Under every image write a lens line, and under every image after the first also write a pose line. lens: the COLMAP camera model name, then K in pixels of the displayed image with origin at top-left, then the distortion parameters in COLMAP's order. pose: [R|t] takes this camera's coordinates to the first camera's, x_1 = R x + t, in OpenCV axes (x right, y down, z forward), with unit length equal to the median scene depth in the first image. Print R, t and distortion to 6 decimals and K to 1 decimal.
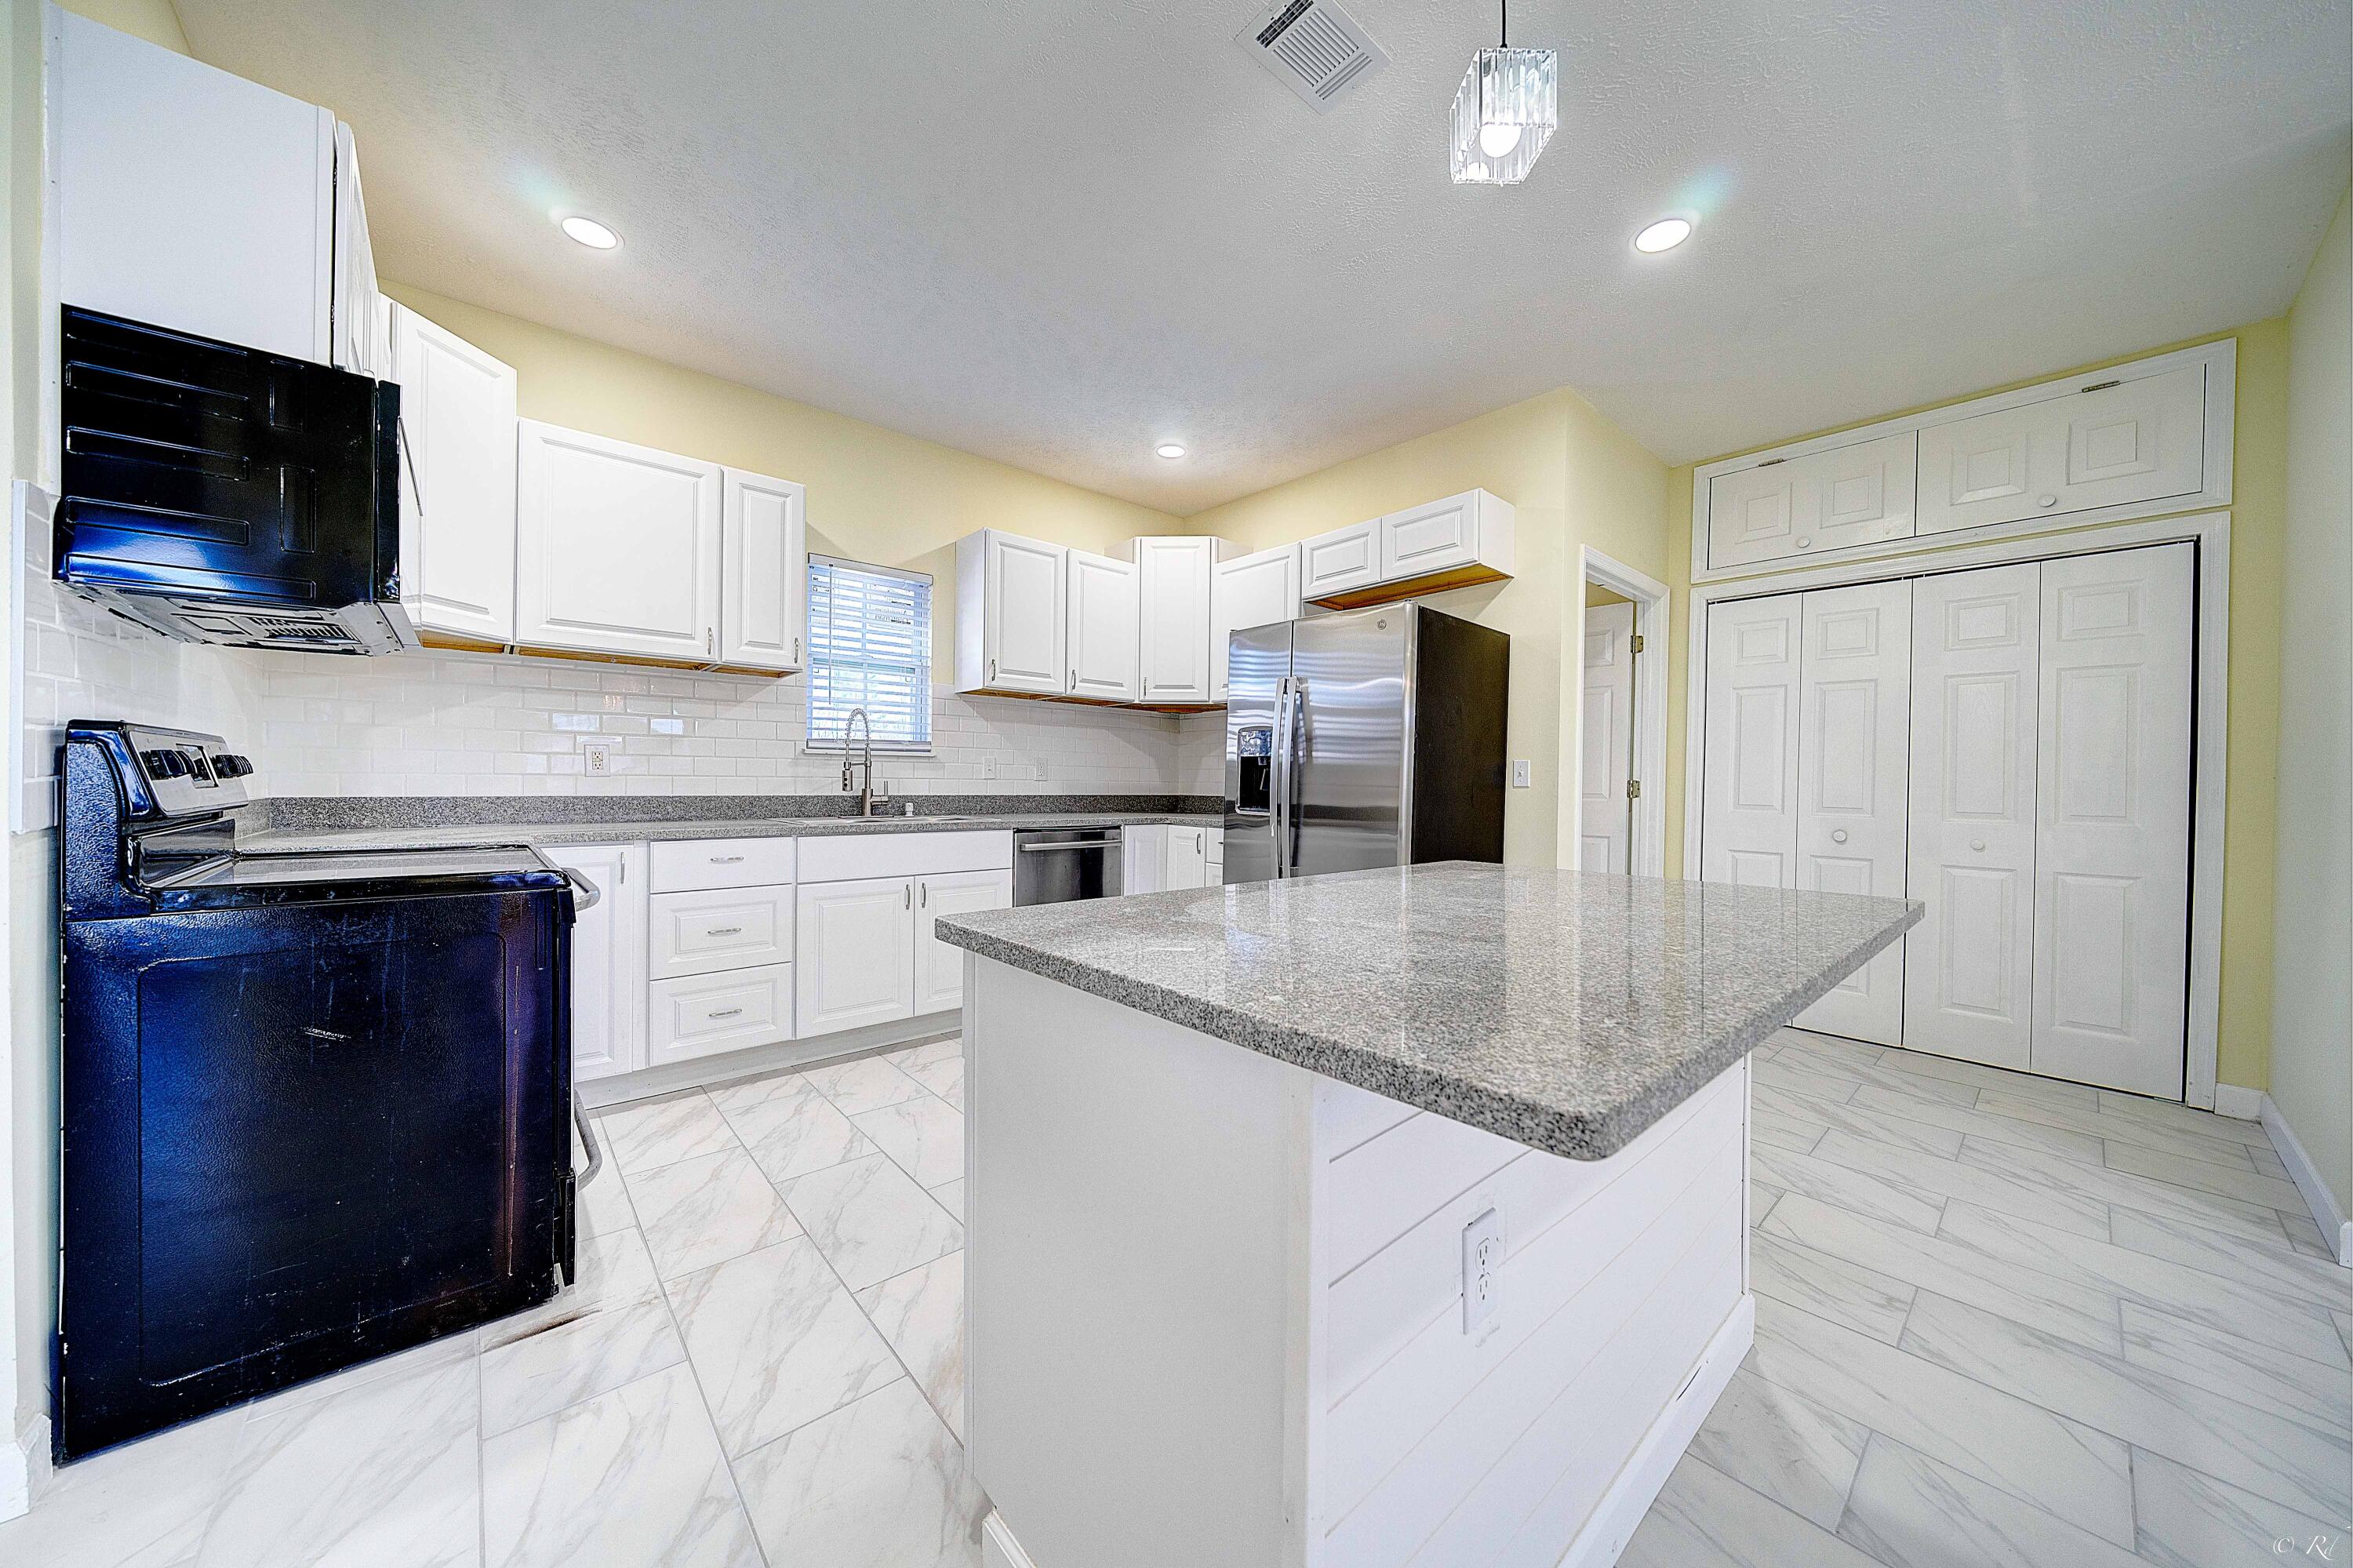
lens RADIAL K [[798.7, 0, 1172.5], [0, 798.7, 784.7], [0, 0, 1]] dist [-0.006049, 0.000397]
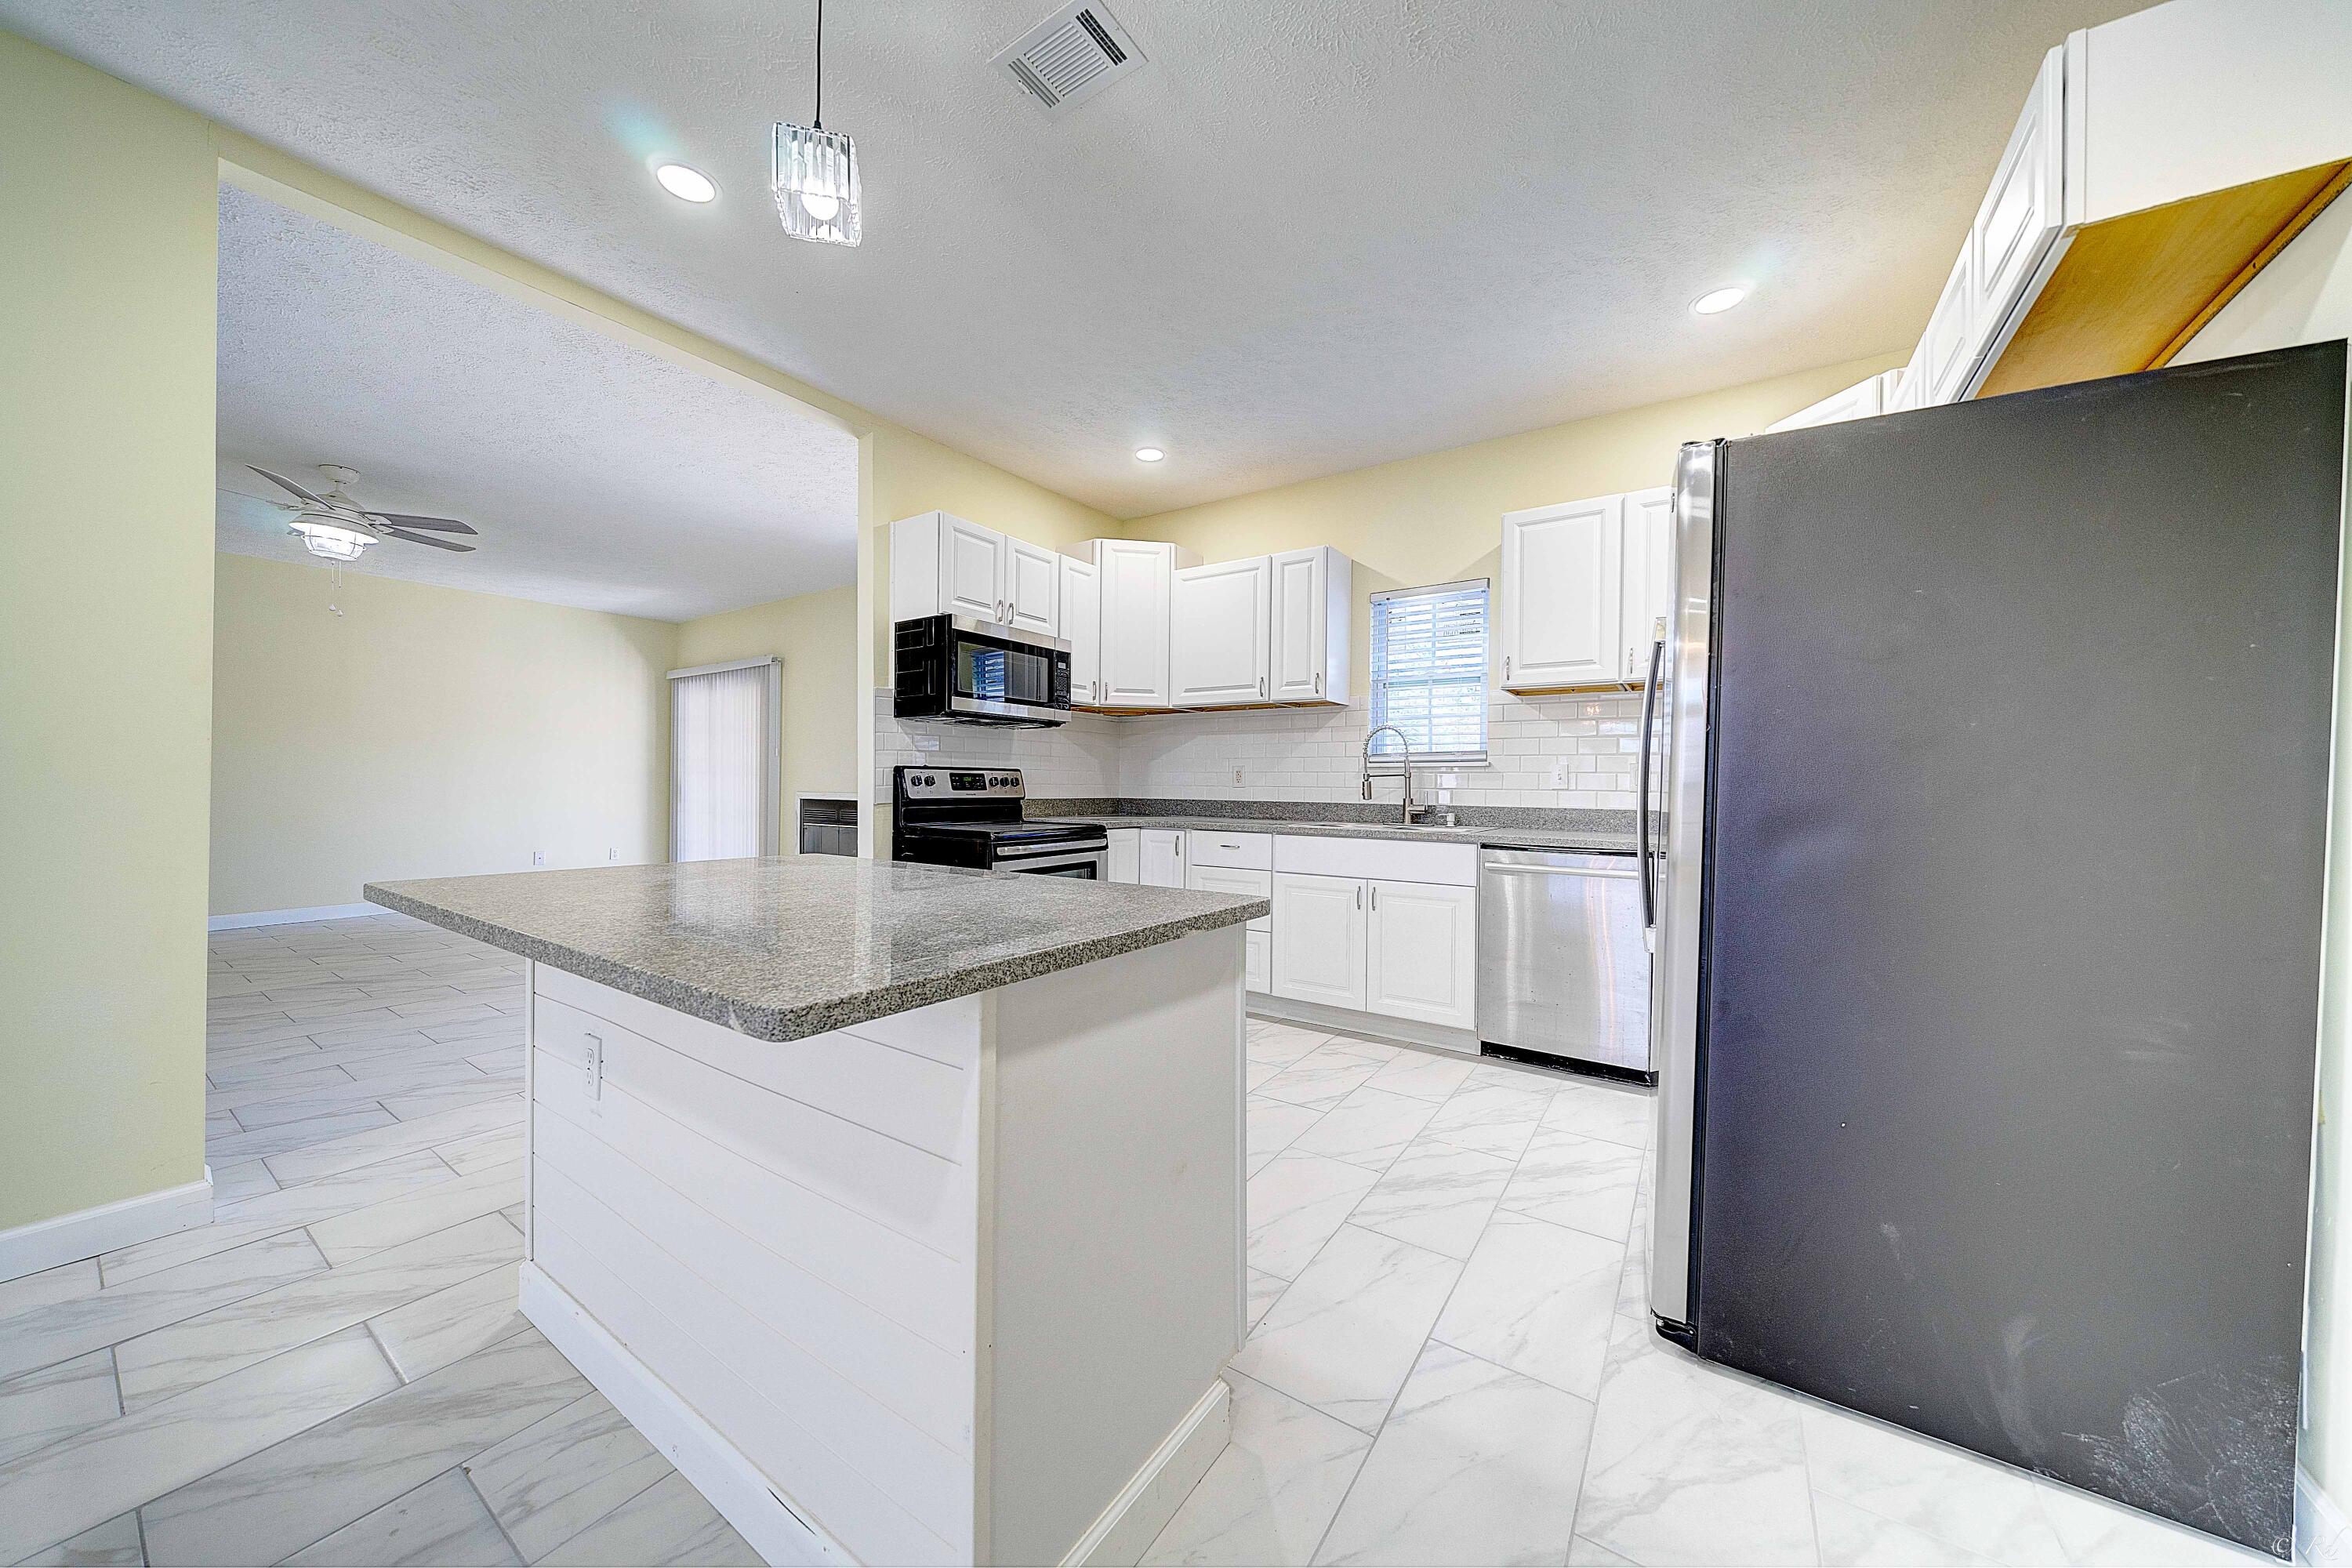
lens RADIAL K [[798.3, 0, 1165.7], [0, 798.3, 784.6], [0, 0, 1]] dist [-0.006049, 0.000397]
pose [[0.244606, -0.007724, -0.969592, 0.592401], [-0.014289, 0.999831, -0.011570, 0.003243], [0.969517, 0.016685, 0.244454, 0.435439]]
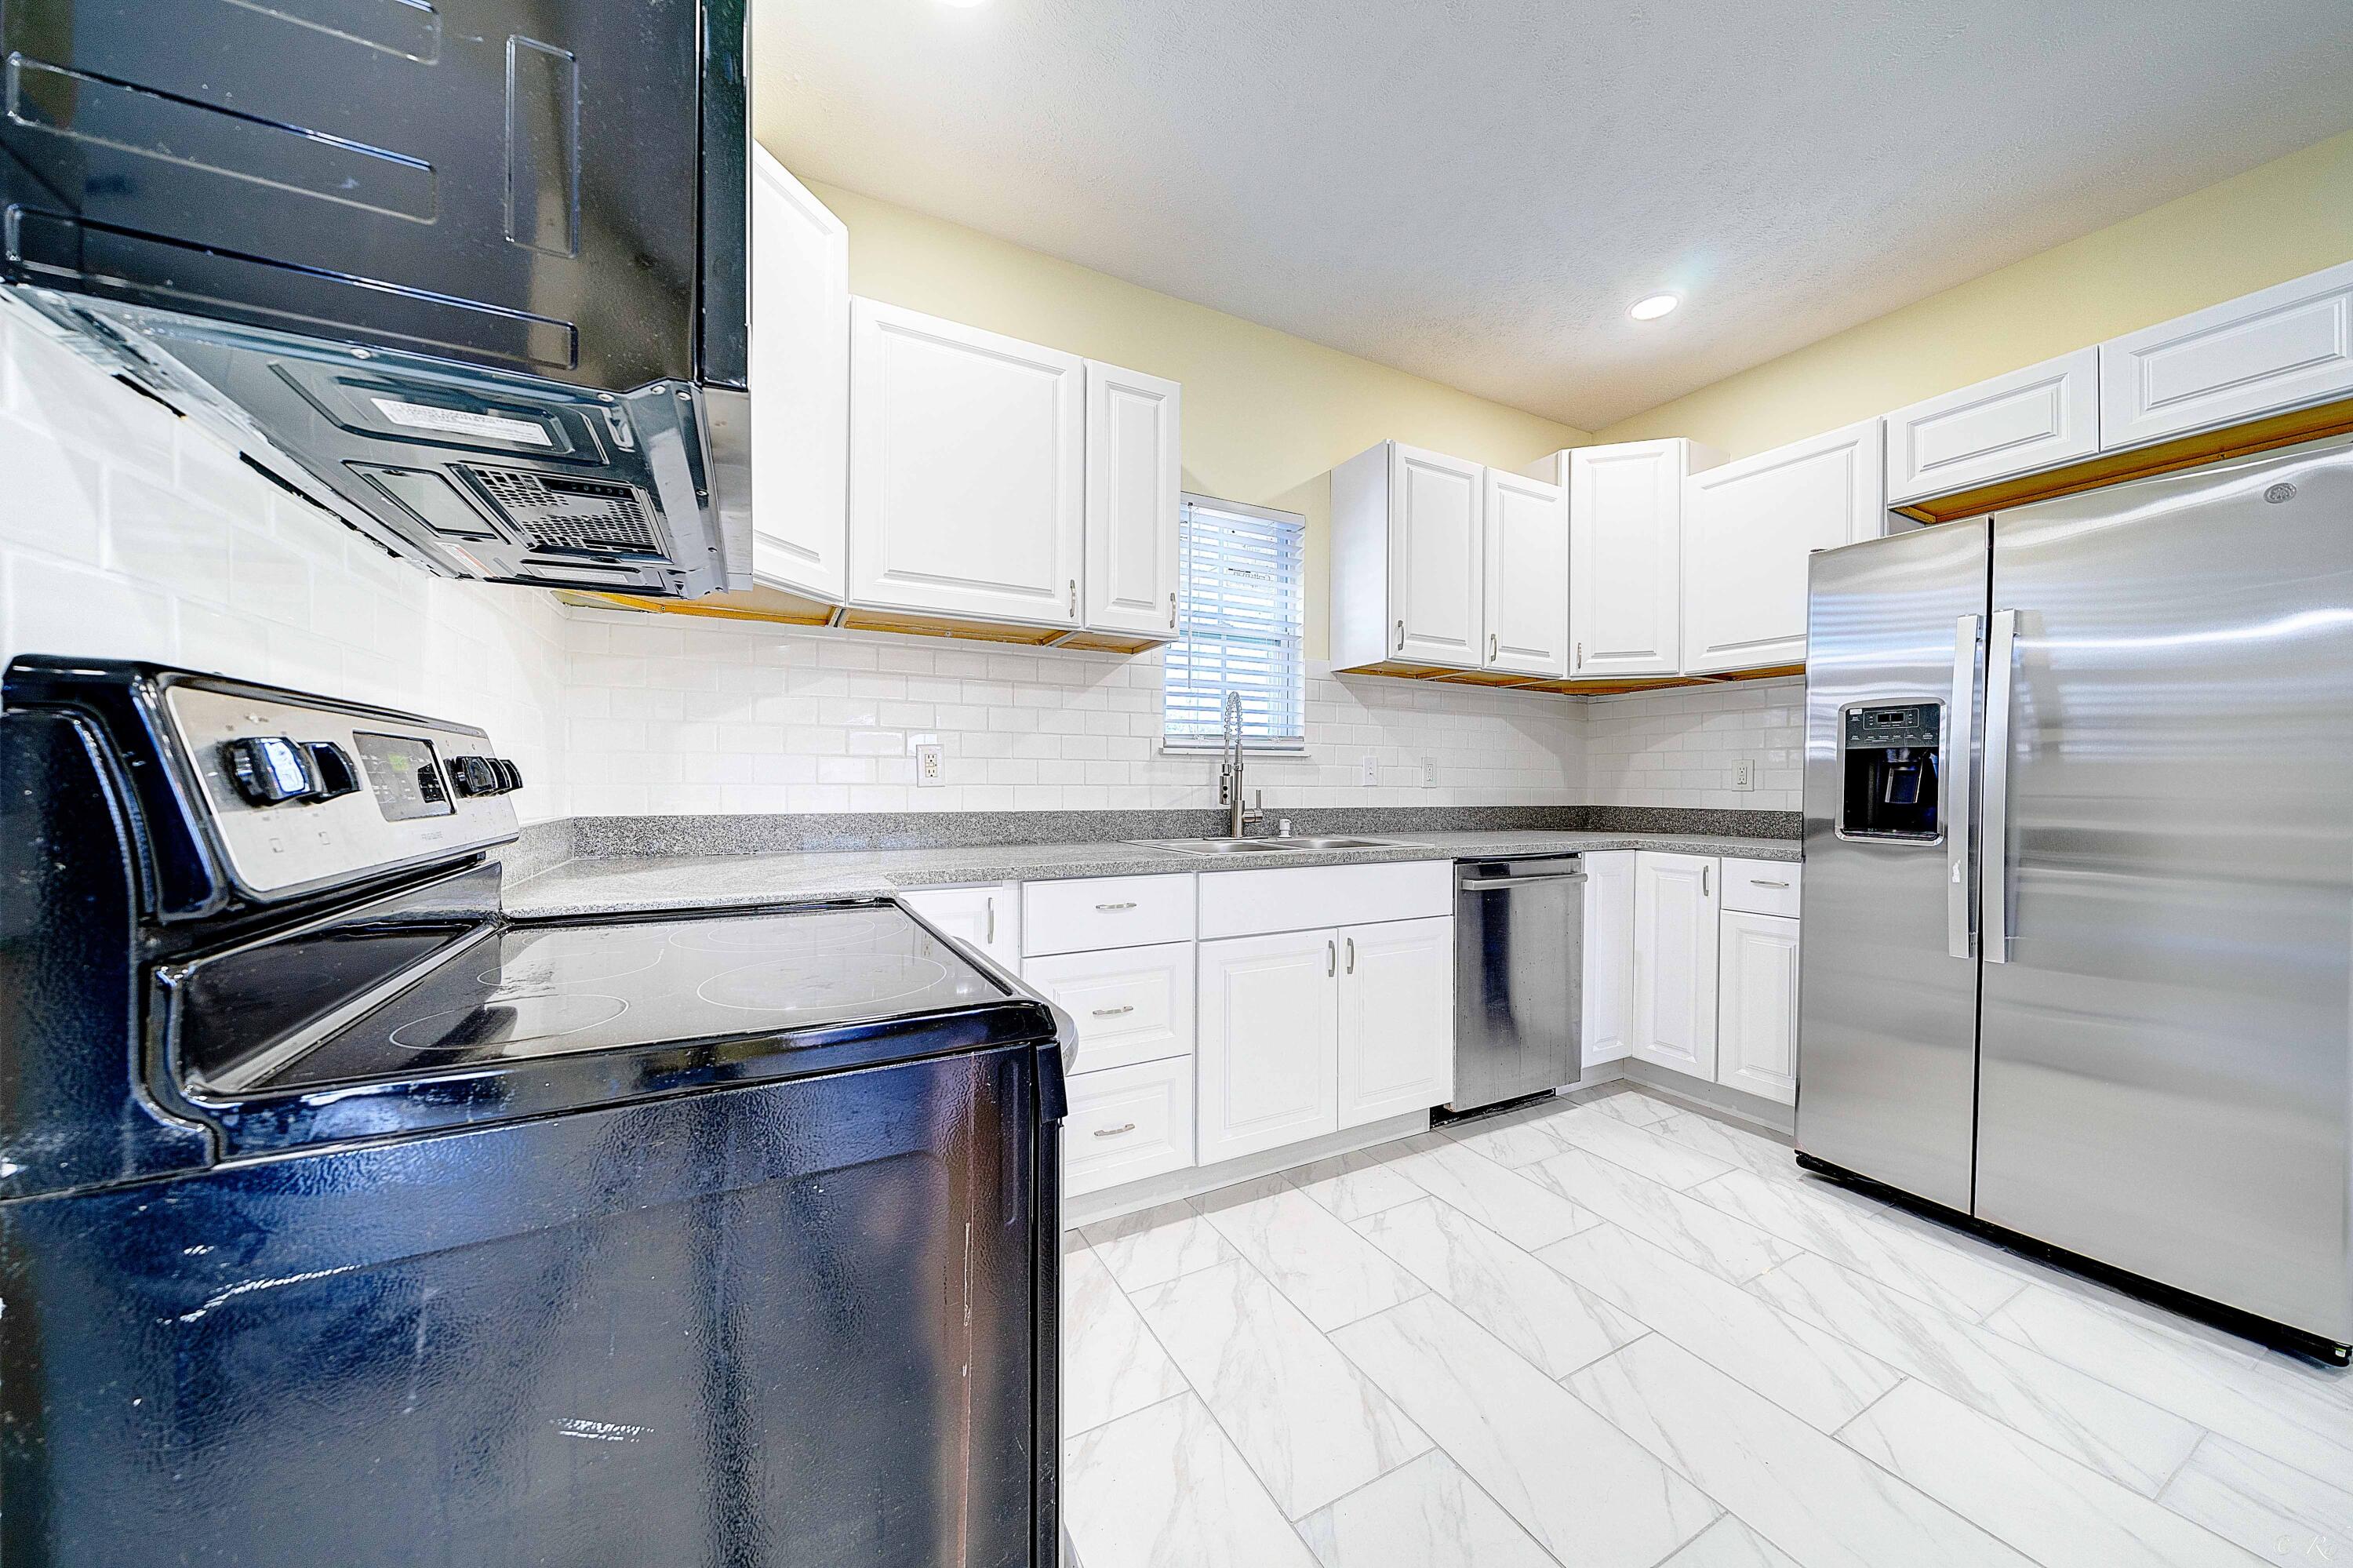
lens RADIAL K [[798.7, 0, 1174.6], [0, 798.7, 785.7], [0, 0, 1]] dist [-0.006049, 0.000397]
pose [[0.972957, -0.004569, -0.230941, -0.275475], [0.003786, 0.999985, -0.003835, -0.006136], [0.230956, 0.002857, 0.972960, 0.269181]]
